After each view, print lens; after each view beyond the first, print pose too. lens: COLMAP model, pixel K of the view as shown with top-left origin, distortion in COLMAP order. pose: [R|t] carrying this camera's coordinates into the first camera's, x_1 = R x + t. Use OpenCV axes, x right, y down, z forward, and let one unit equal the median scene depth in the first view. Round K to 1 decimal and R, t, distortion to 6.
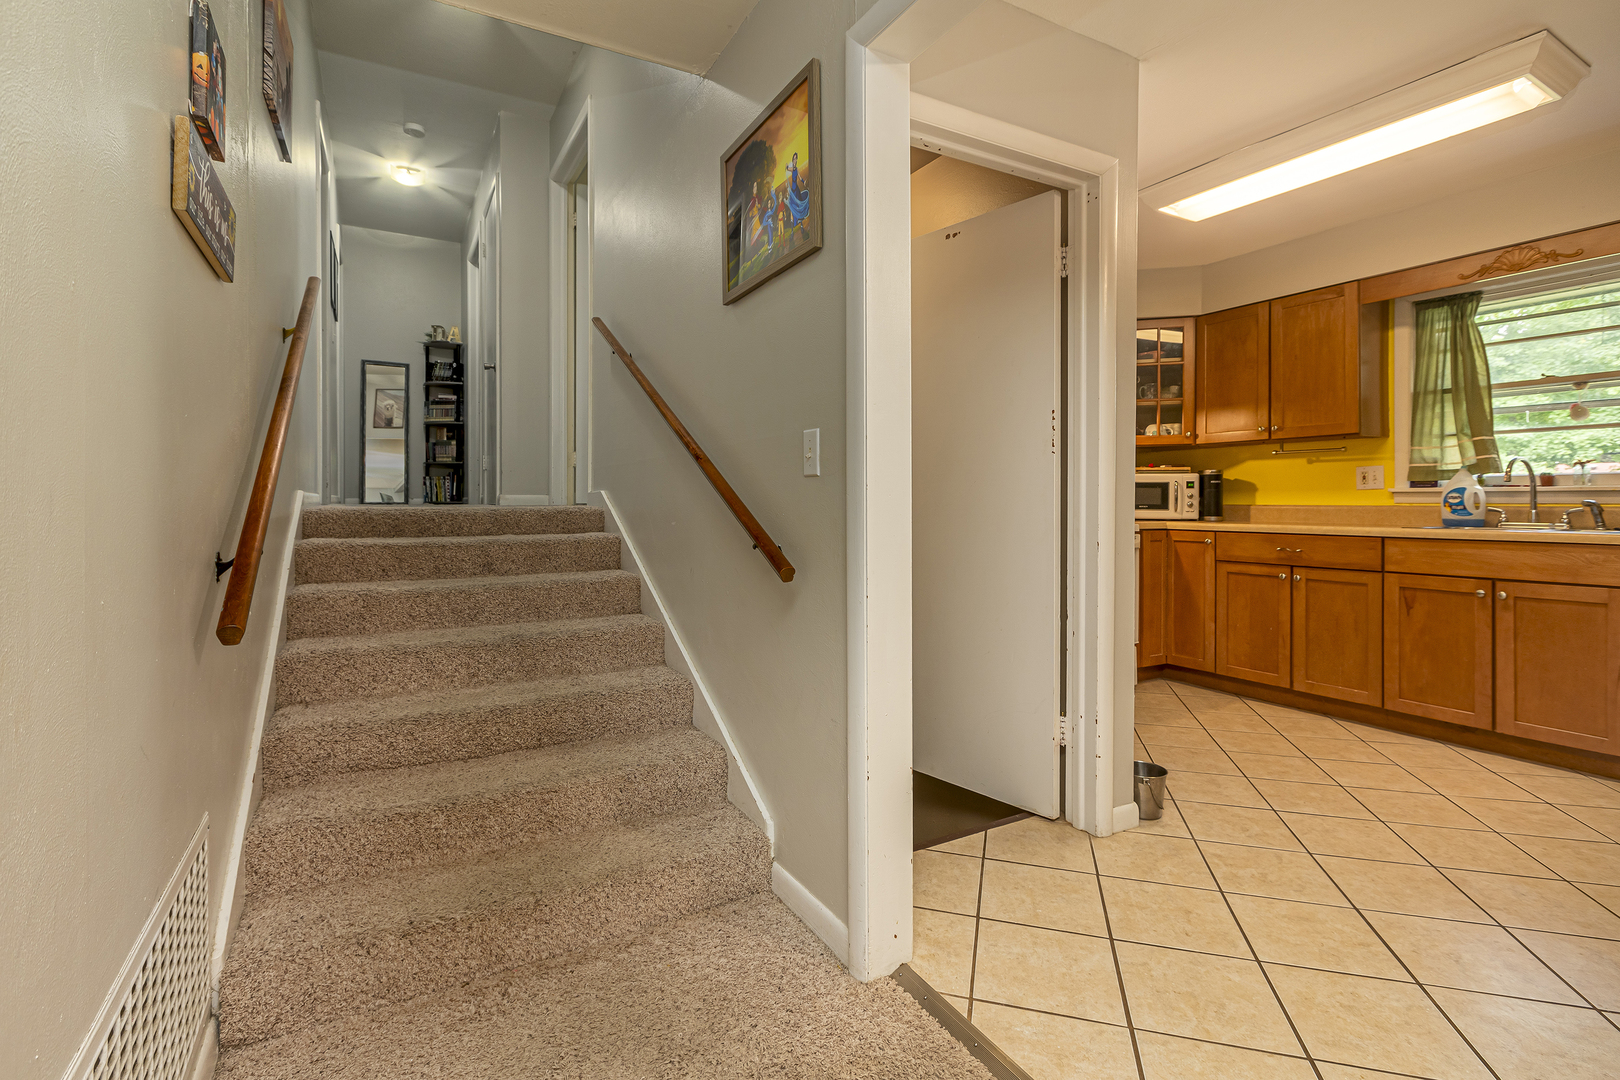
lens RADIAL K [[756.5, 0, 822.3], [0, 756.5, 492.2], [0, 0, 1]] dist [-0.005052, -0.000122]
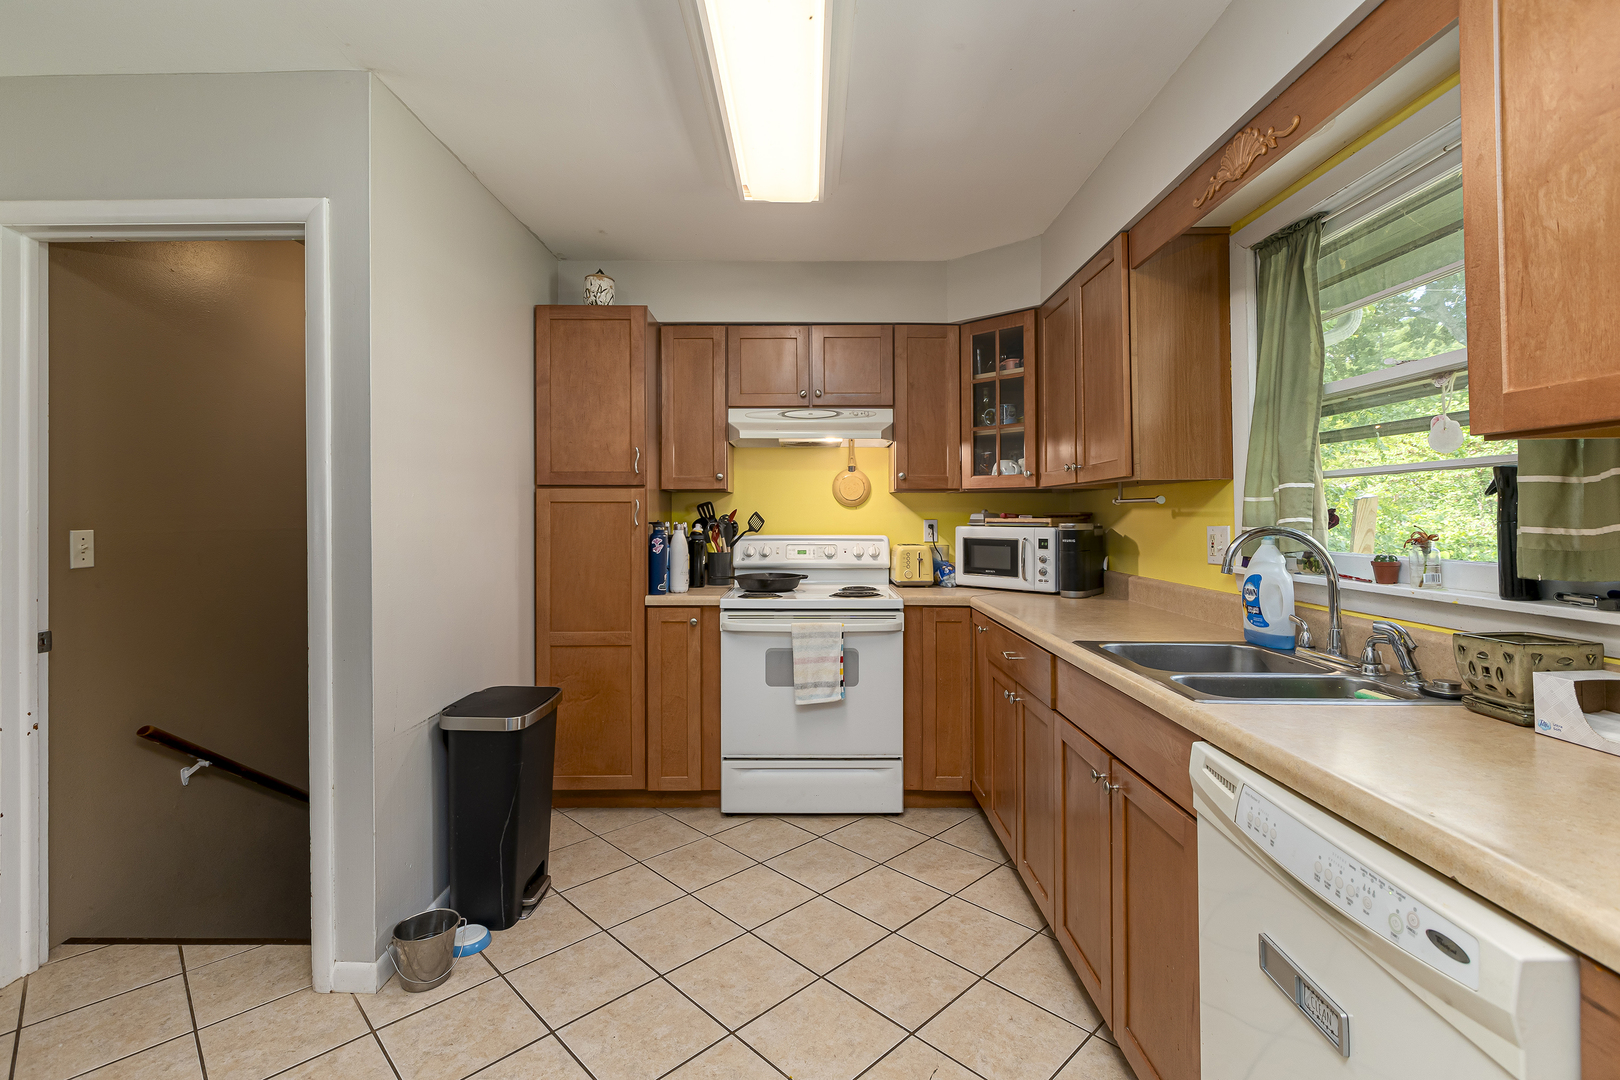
lens RADIAL K [[756.5, 0, 818.7], [0, 756.5, 505.1], [0, 0, 1]] dist [-0.005052, -0.000122]
pose [[0.867418, -0.005410, -0.497551, 0.839929], [0.003562, 0.999983, -0.004664, -0.055545], [0.497568, 0.002273, 0.867422, 0.355879]]
